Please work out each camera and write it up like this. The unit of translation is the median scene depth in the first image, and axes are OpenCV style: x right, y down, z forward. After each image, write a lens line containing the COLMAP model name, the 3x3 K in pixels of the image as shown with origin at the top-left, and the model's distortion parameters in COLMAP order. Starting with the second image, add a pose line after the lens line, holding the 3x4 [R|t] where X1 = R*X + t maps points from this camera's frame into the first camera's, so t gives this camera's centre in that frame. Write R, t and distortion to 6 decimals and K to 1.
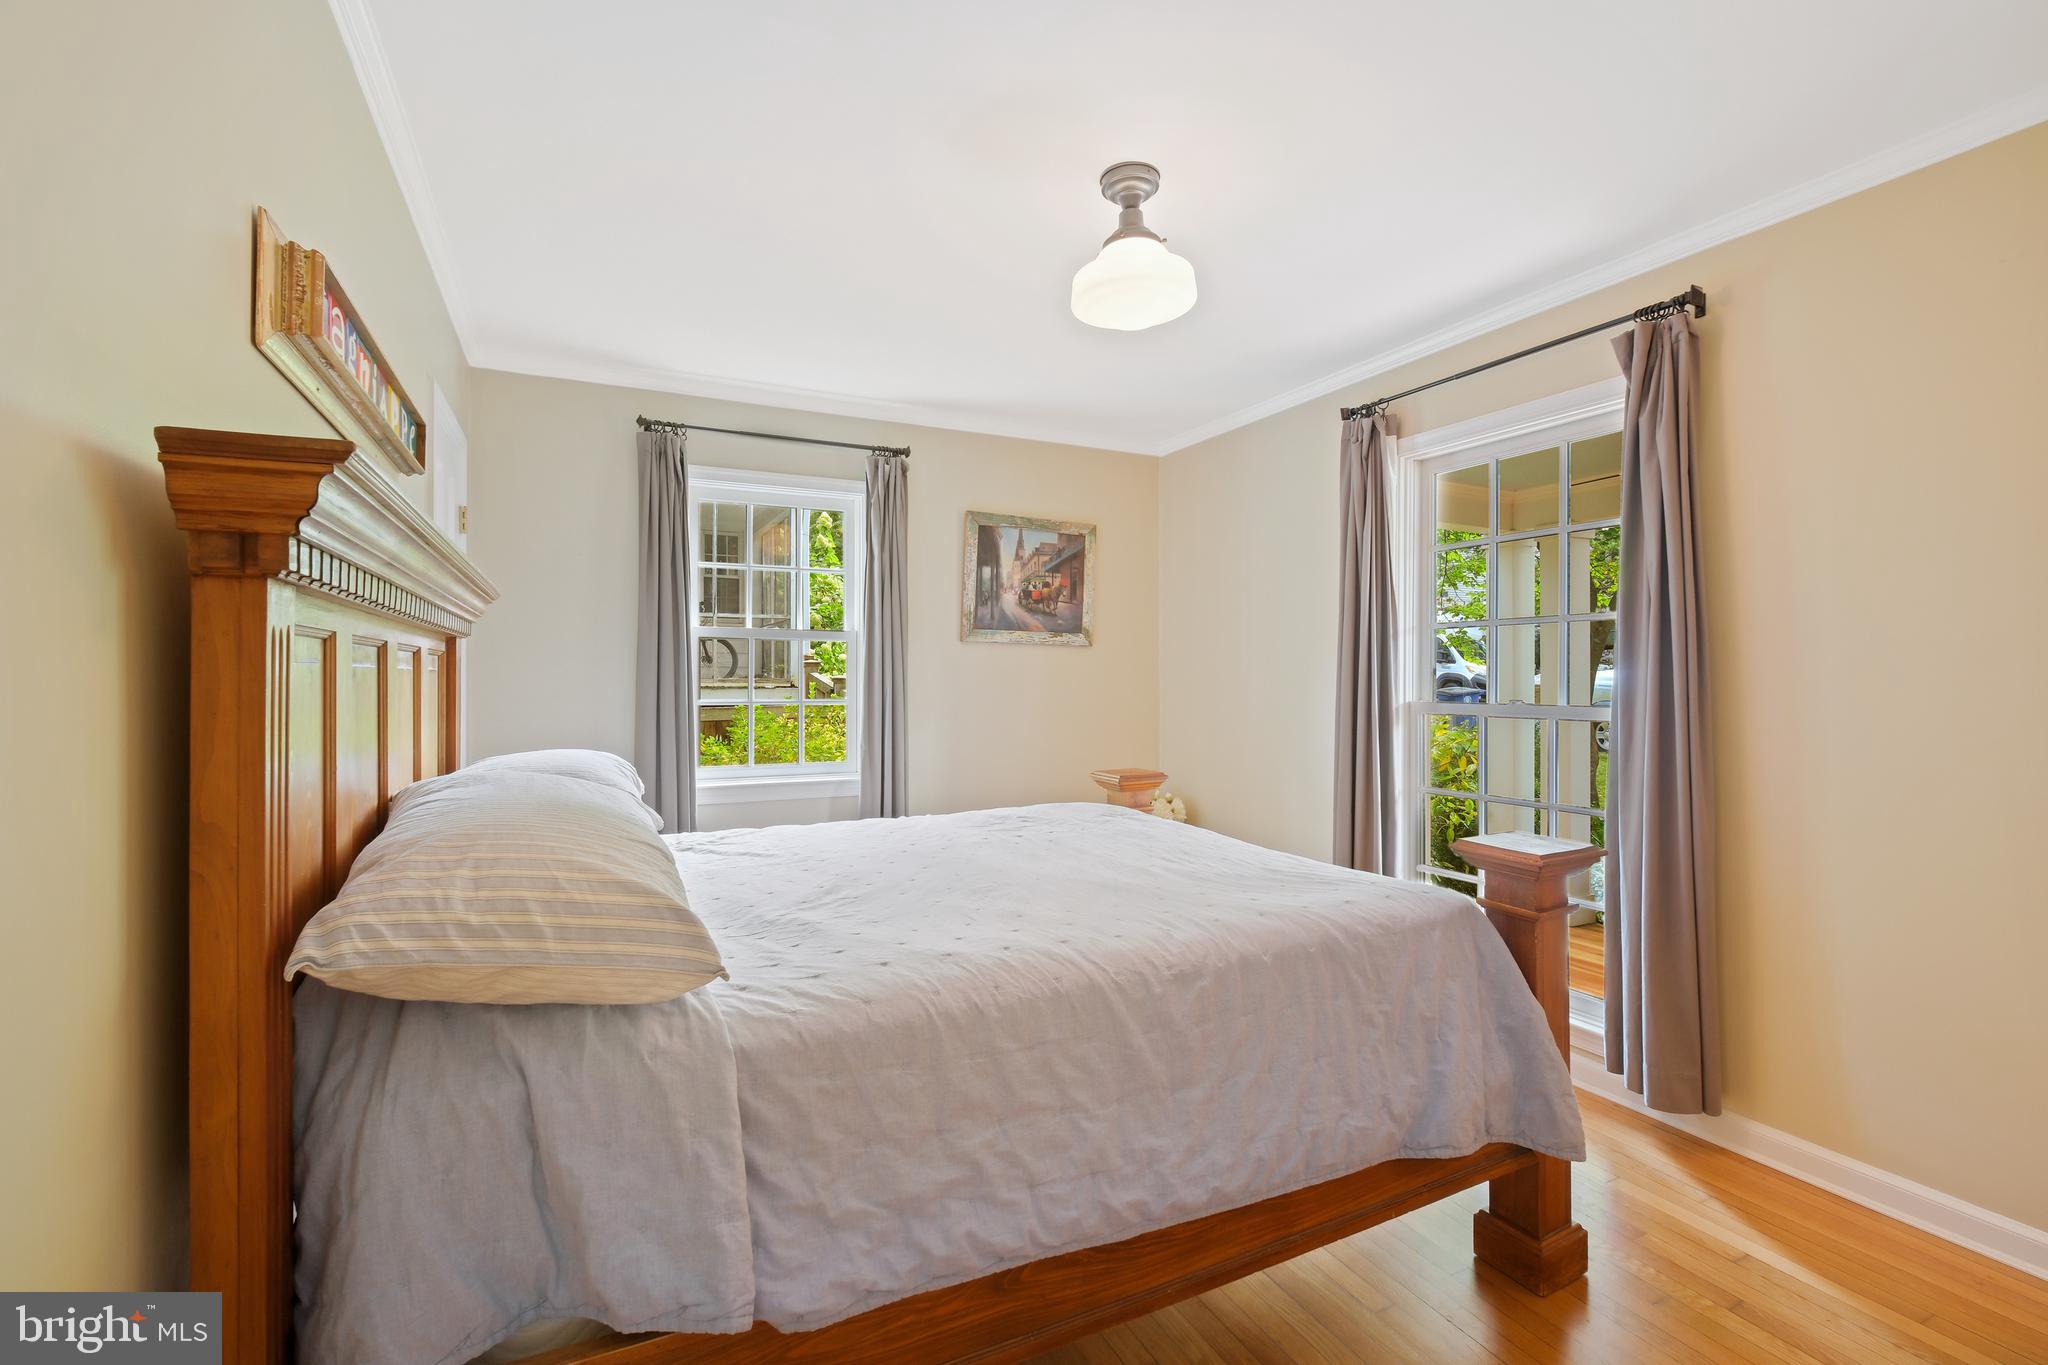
lens RADIAL K [[916.5, 0, 1026.7], [0, 916.5, 692.8], [0, 0, 1]] dist [-0.000269, -0.000227]
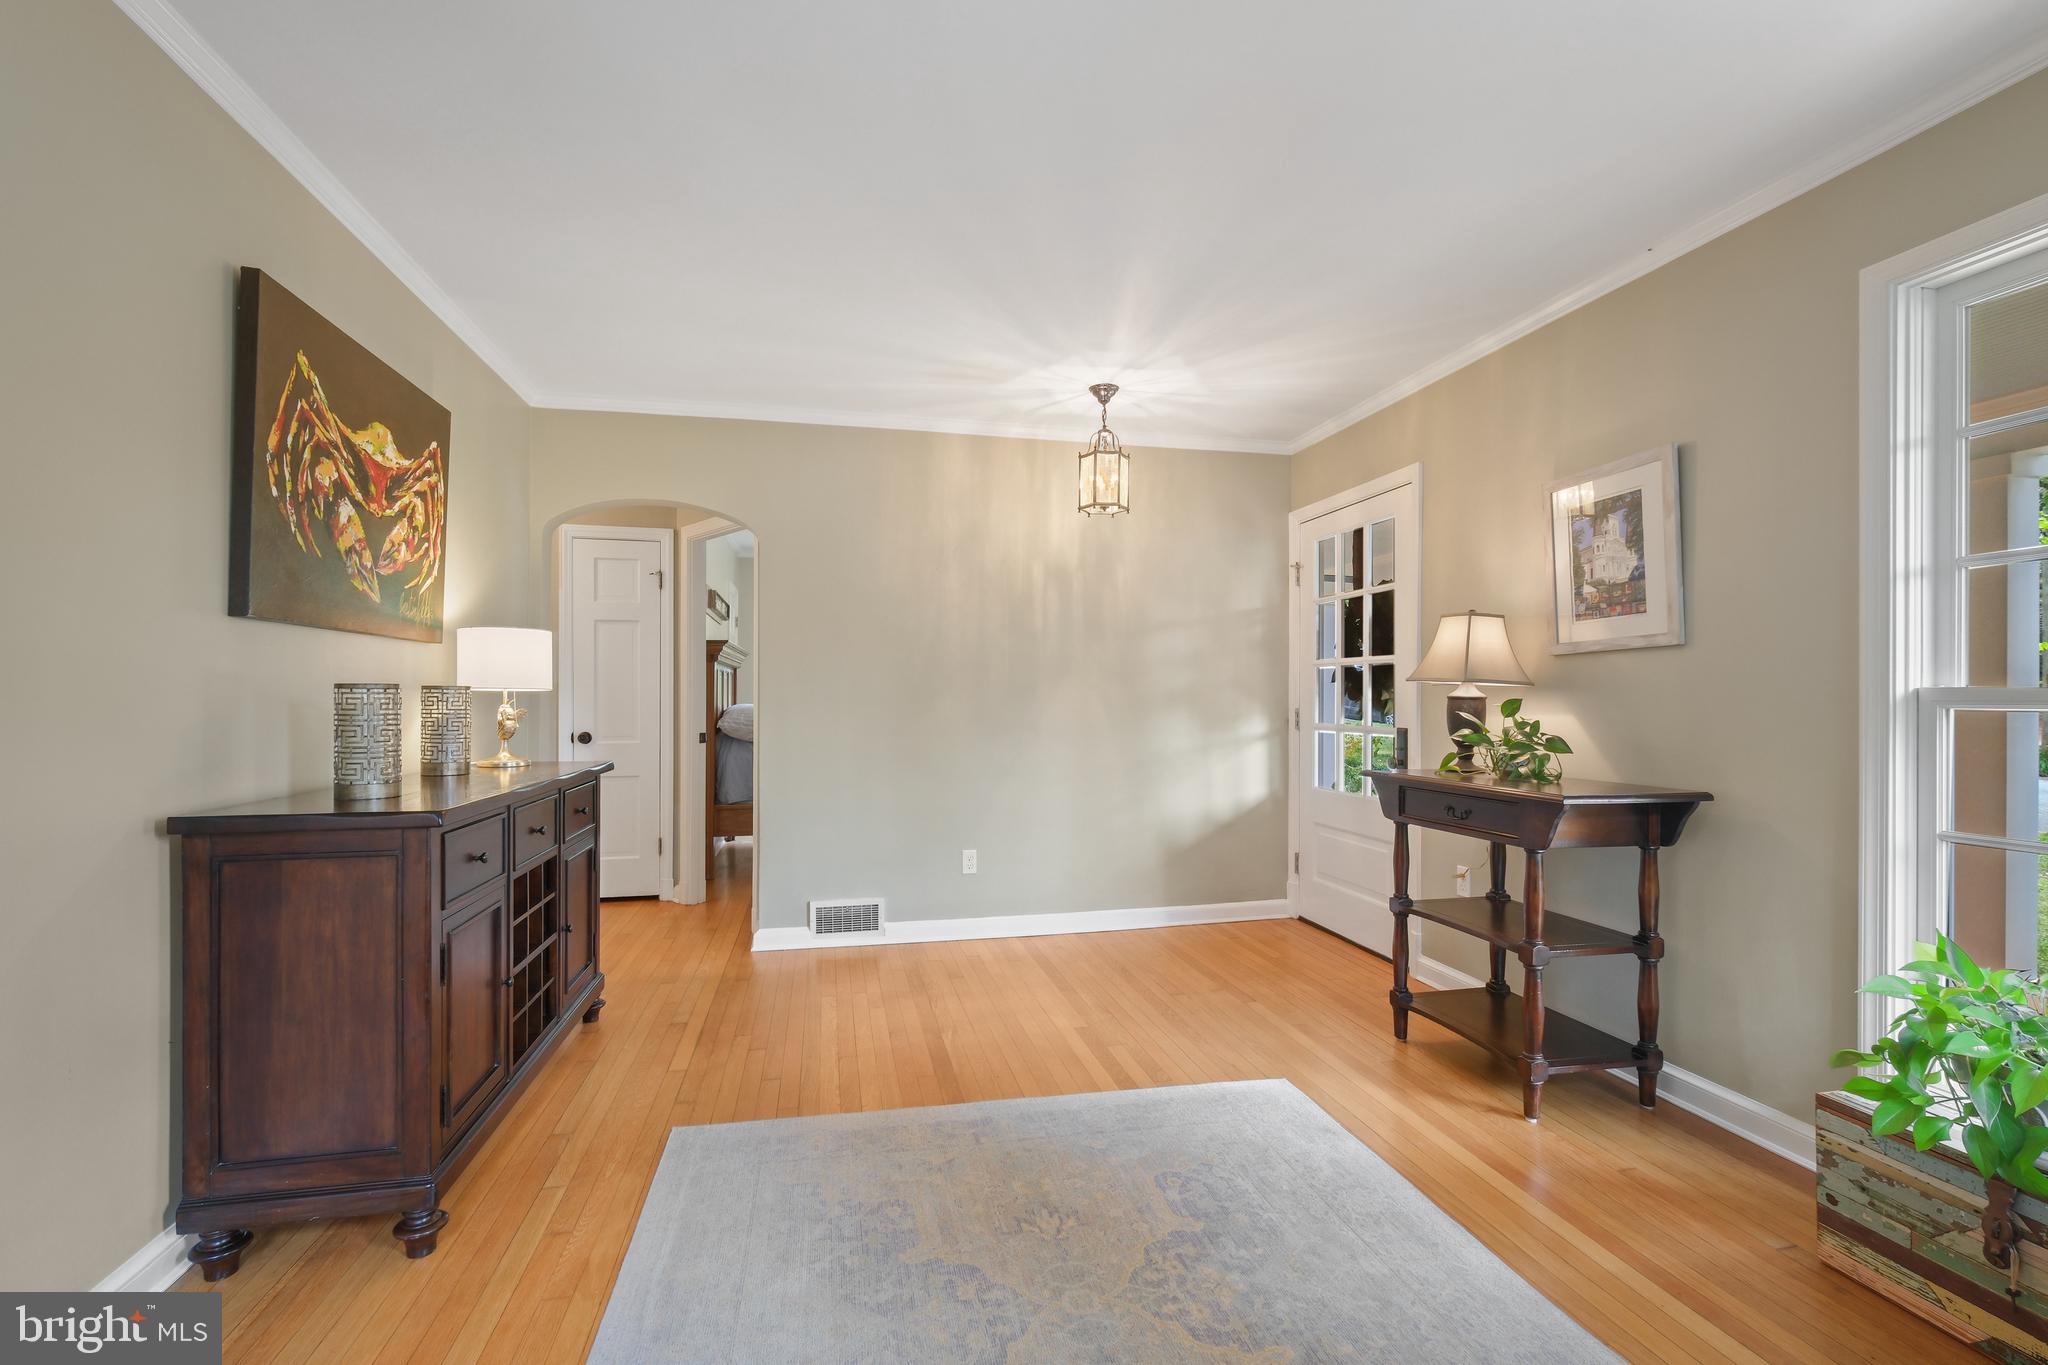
lens RADIAL K [[916.5, 0, 1026.7], [0, 916.5, 692.8], [0, 0, 1]] dist [-0.000269, -0.000227]
pose [[0.975593, 0.003766, -0.219555, 2.182783], [-0.007671, 0.999827, -0.016939, 0.145601], [0.219453, 0.018210, 0.975453, -3.870237]]
